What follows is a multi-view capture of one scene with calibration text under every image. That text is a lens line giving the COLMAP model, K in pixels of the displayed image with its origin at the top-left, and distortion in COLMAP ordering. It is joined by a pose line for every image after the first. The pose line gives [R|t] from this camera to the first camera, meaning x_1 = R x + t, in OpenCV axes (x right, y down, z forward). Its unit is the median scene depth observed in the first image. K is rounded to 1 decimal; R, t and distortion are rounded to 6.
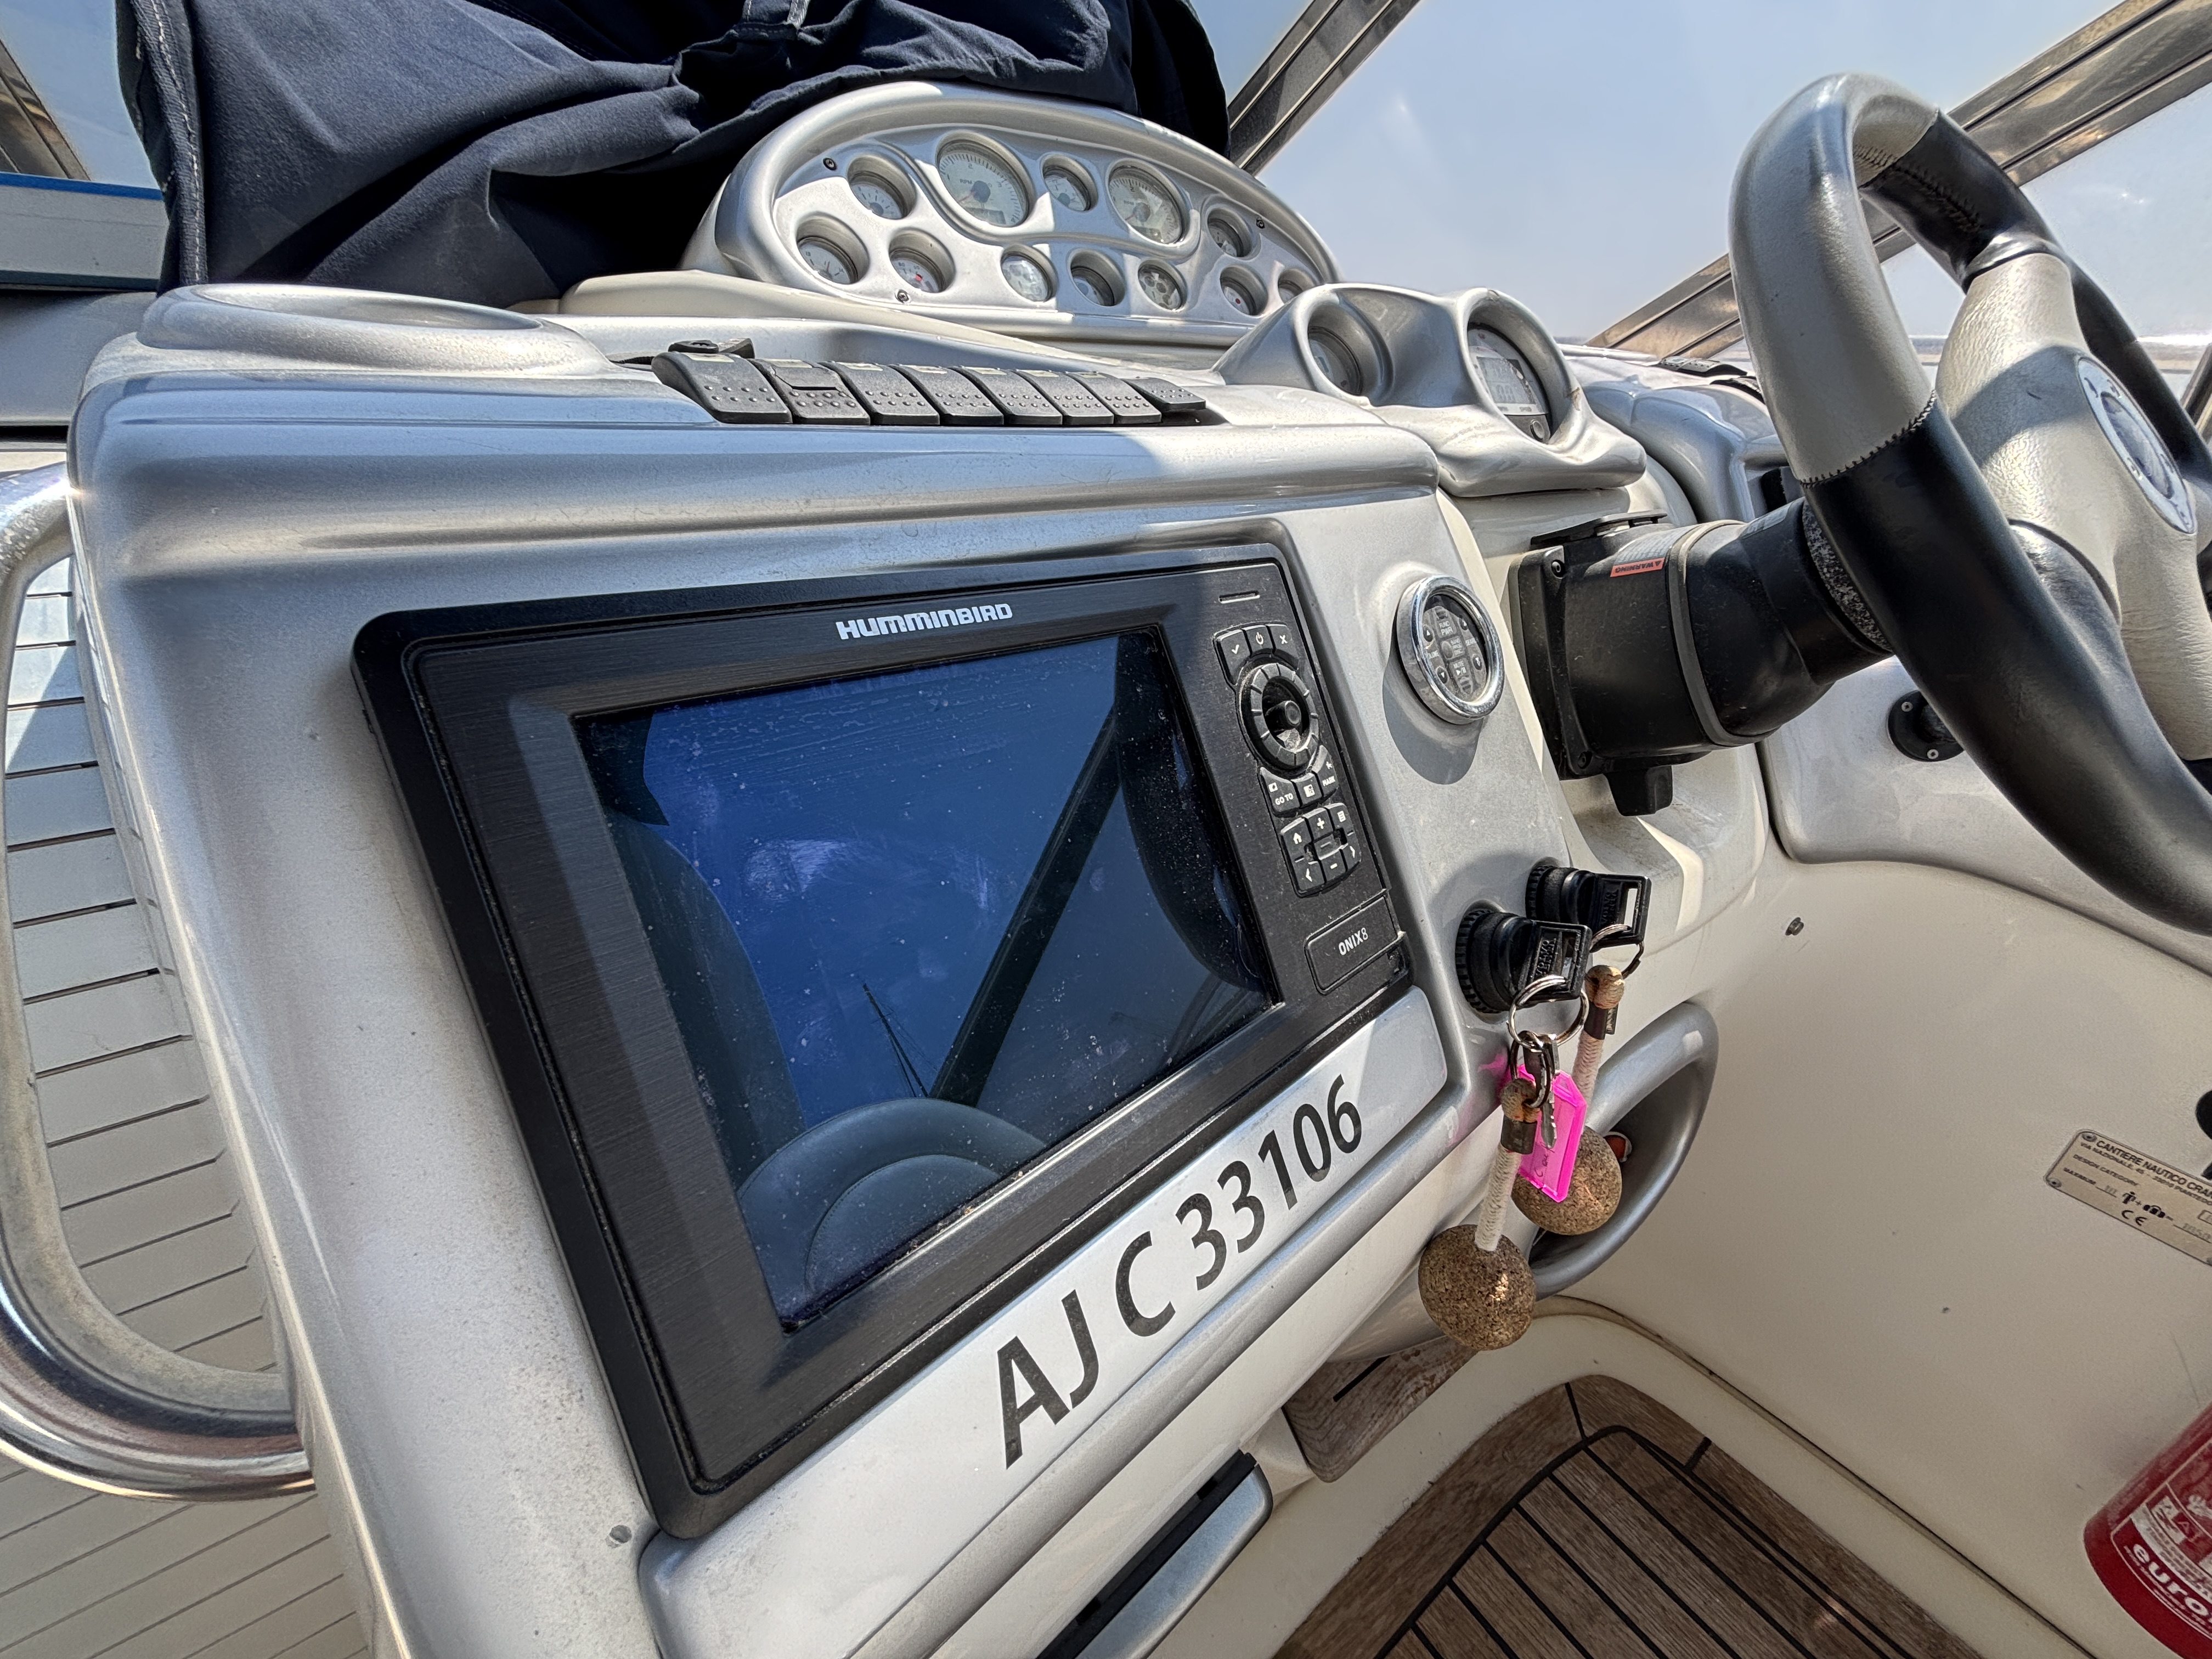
lens RADIAL K [[882.5, 0, 1119.3], [0, 882.5, 819.1], [0, 0, 1]] dist [0.000822, -0.000133]
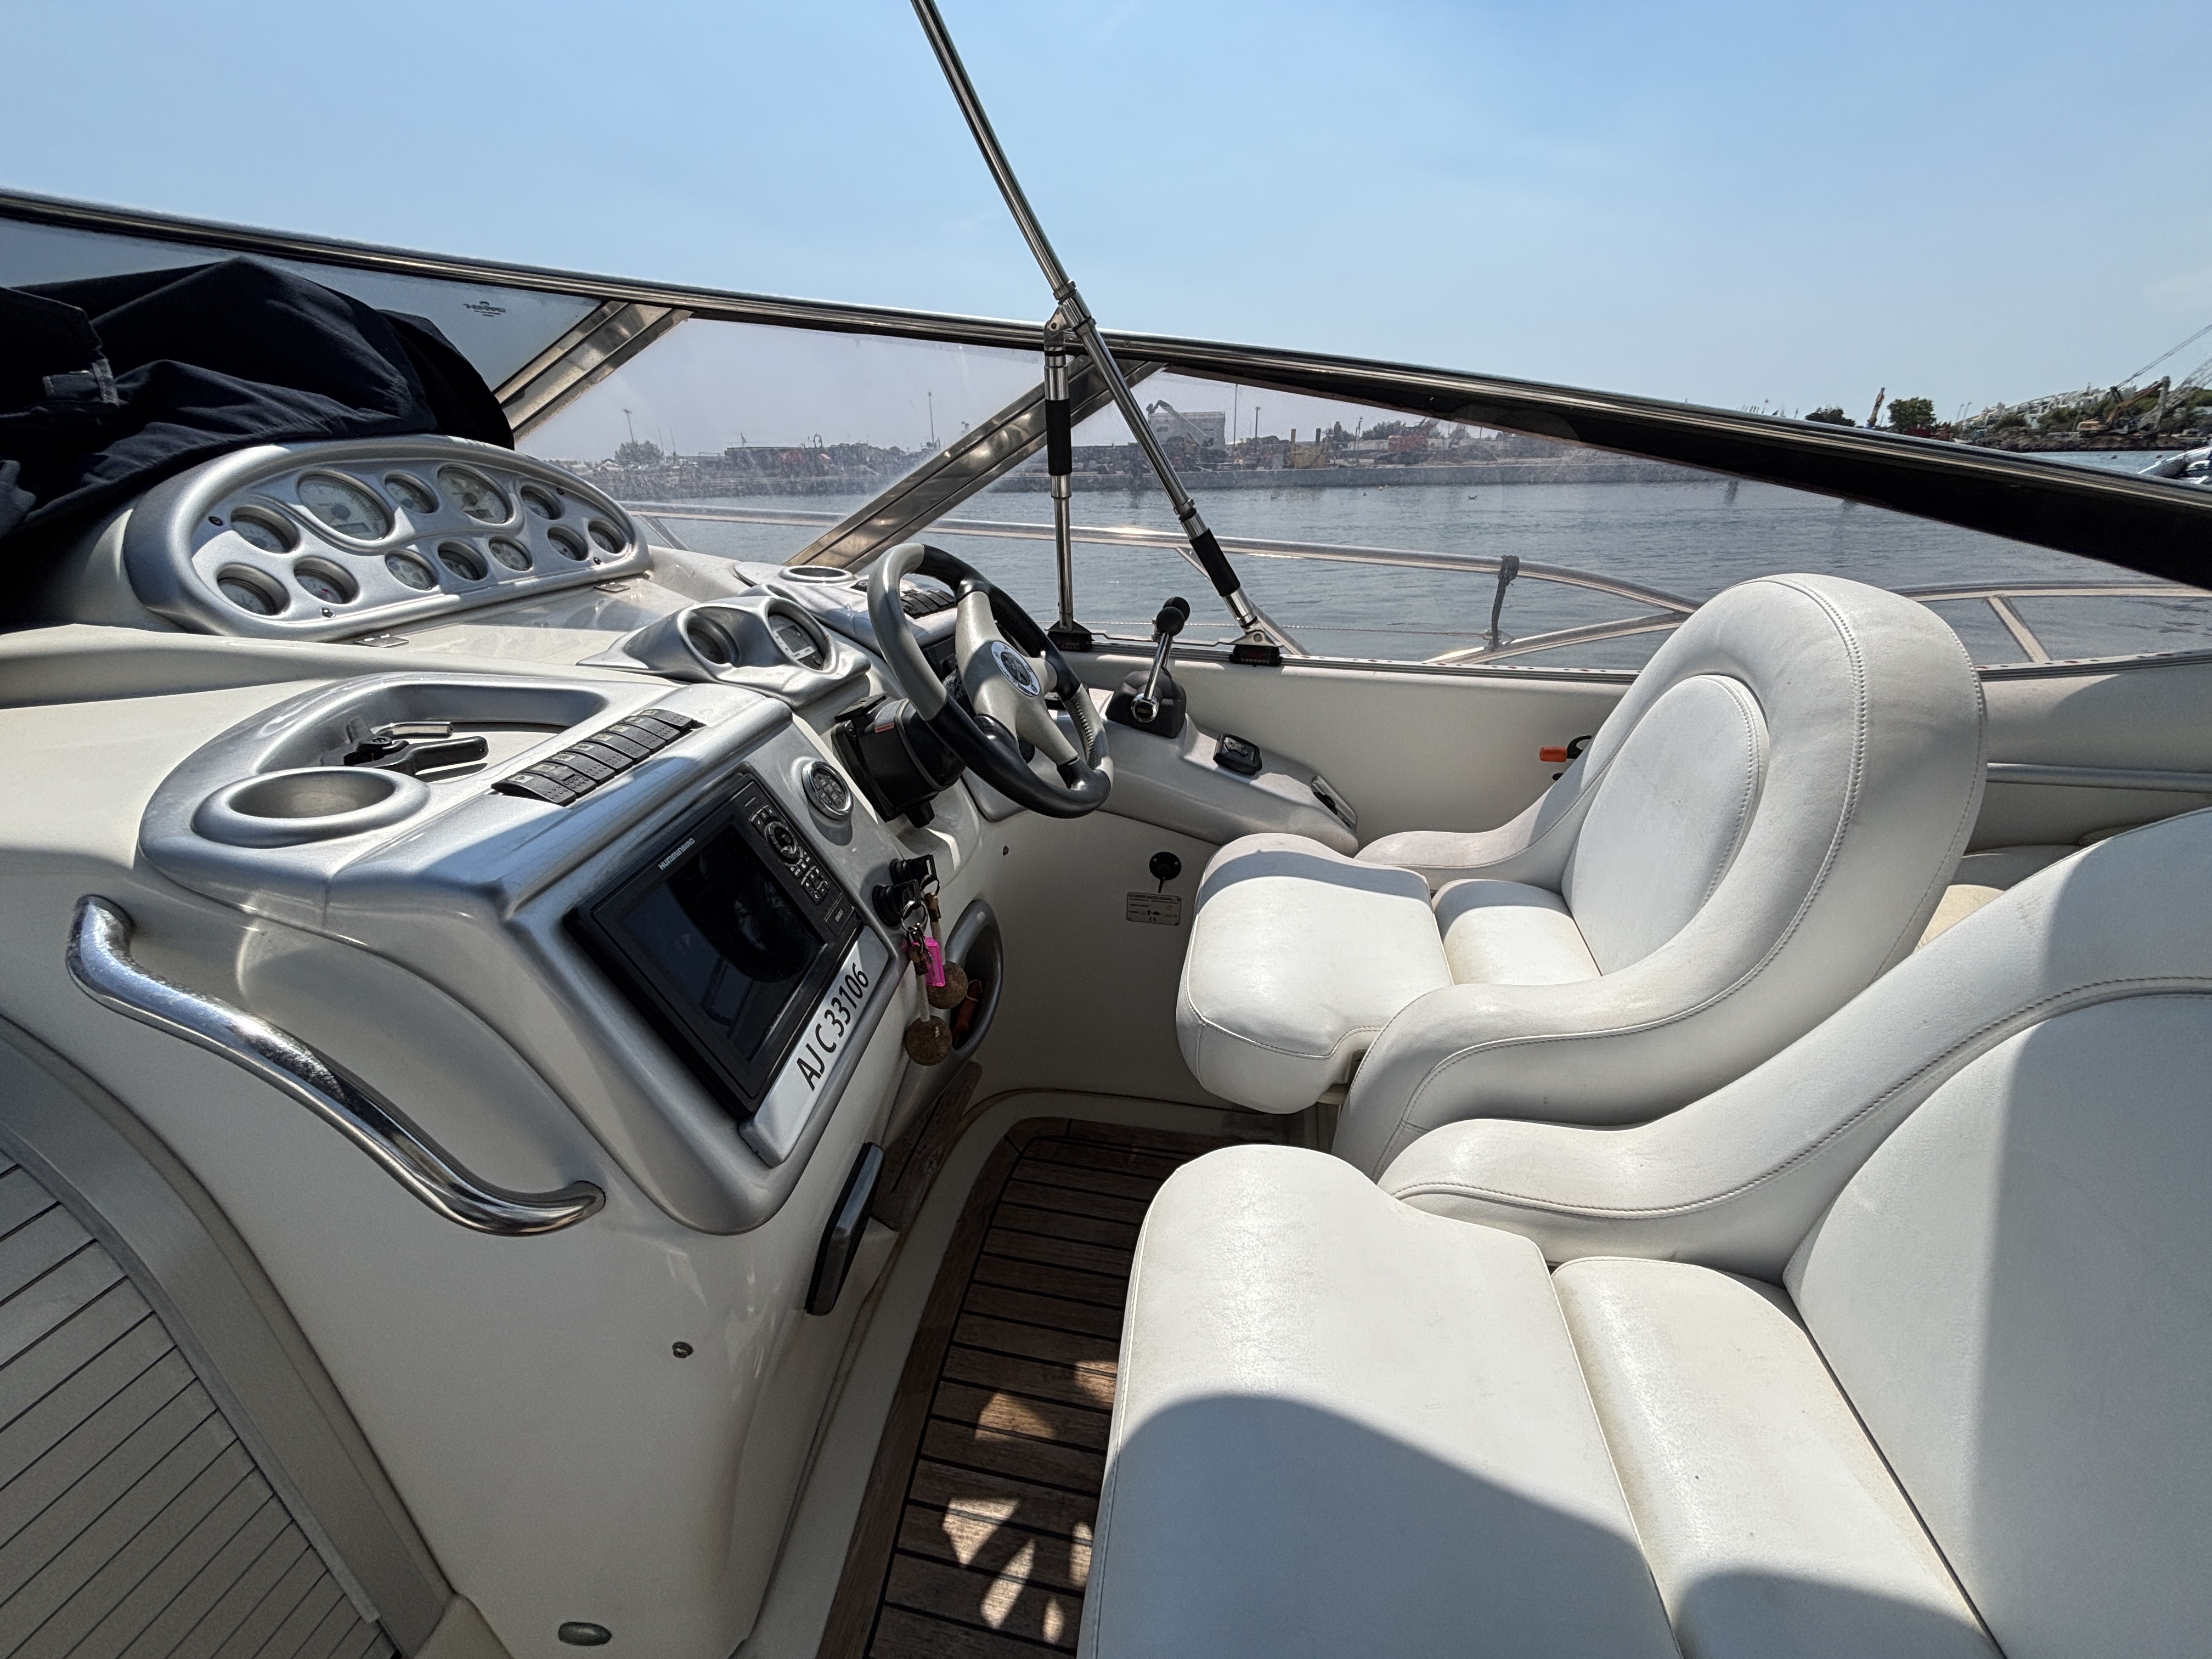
lens RADIAL K [[882.6, 0, 1078.2], [0, 882.6, 844.8], [0, 0, 1]] dist [0.001638, 0.000220]
pose [[0.736629, -0.311915, 0.600072, -0.560110], [0.317606, 0.942910, 0.100238, -0.072792], [-0.597079, 0.116748, 0.793641, -1.184787]]
